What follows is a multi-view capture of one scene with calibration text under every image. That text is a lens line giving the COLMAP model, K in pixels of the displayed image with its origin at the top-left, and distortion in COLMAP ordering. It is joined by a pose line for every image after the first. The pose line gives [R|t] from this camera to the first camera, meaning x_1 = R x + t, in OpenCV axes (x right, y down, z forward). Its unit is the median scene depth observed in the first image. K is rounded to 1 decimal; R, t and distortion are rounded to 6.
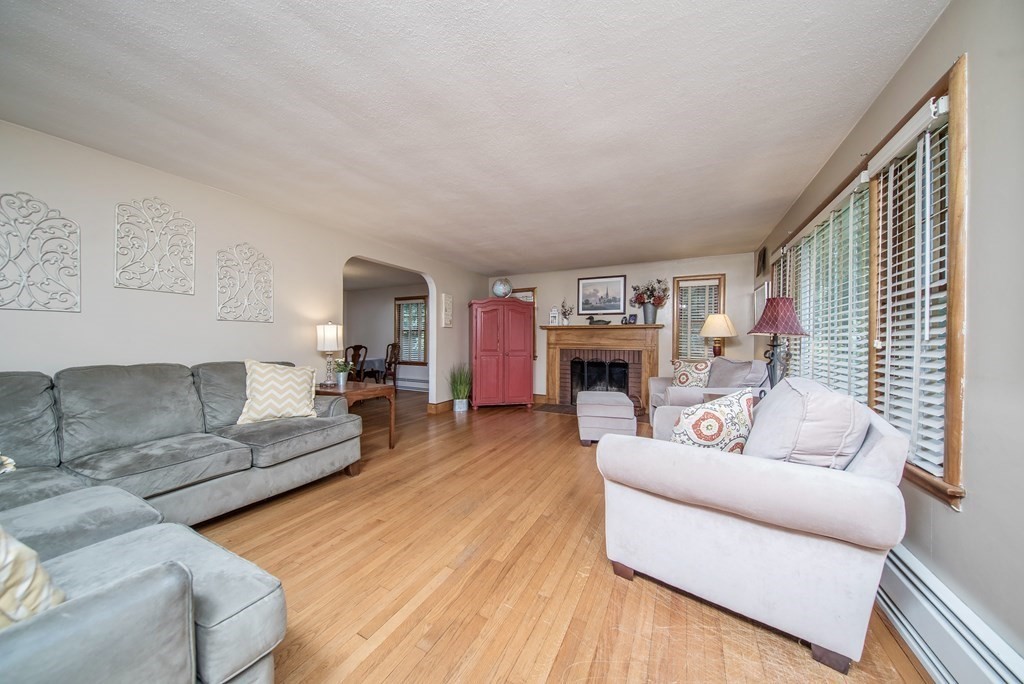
lens RADIAL K [[330.3, 0, 511.0], [0, 330.3, 344.2], [0, 0, 1]] dist [-0.006892, -0.000068]
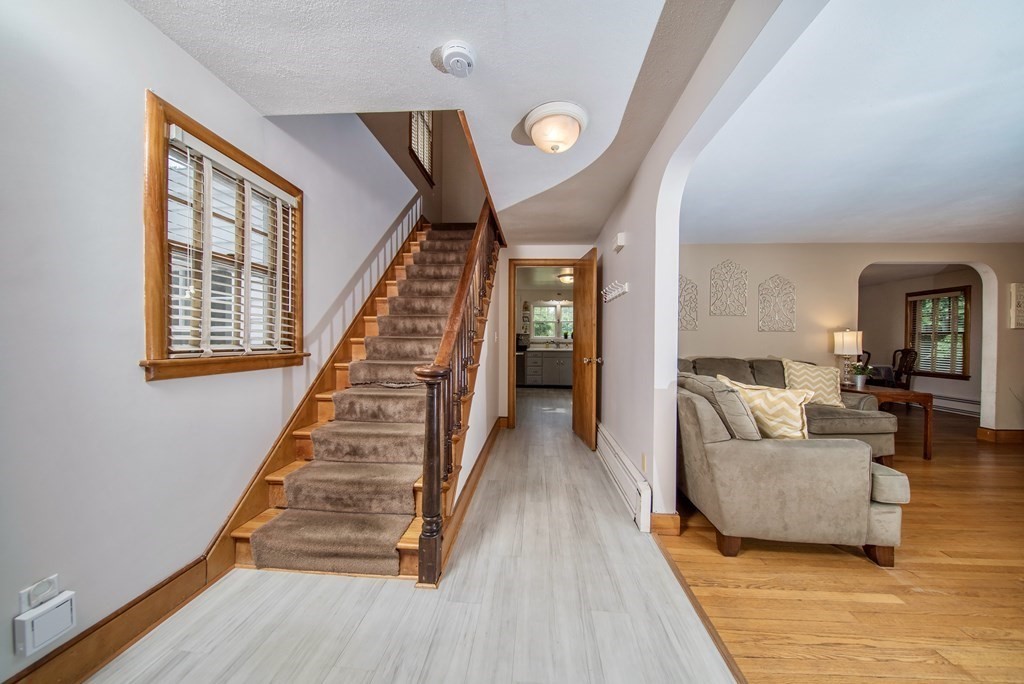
lens RADIAL K [[338.0, 0, 512.0], [0, 338.0, 342.0], [0, 0, 1]] dist [-0.012752, -0.000093]
pose [[0.394343, 0.000714, -0.918963, 0.028331], [-0.015964, 0.999854, -0.006073, 0.001440], [0.918825, 0.017065, 0.394297, -0.324836]]
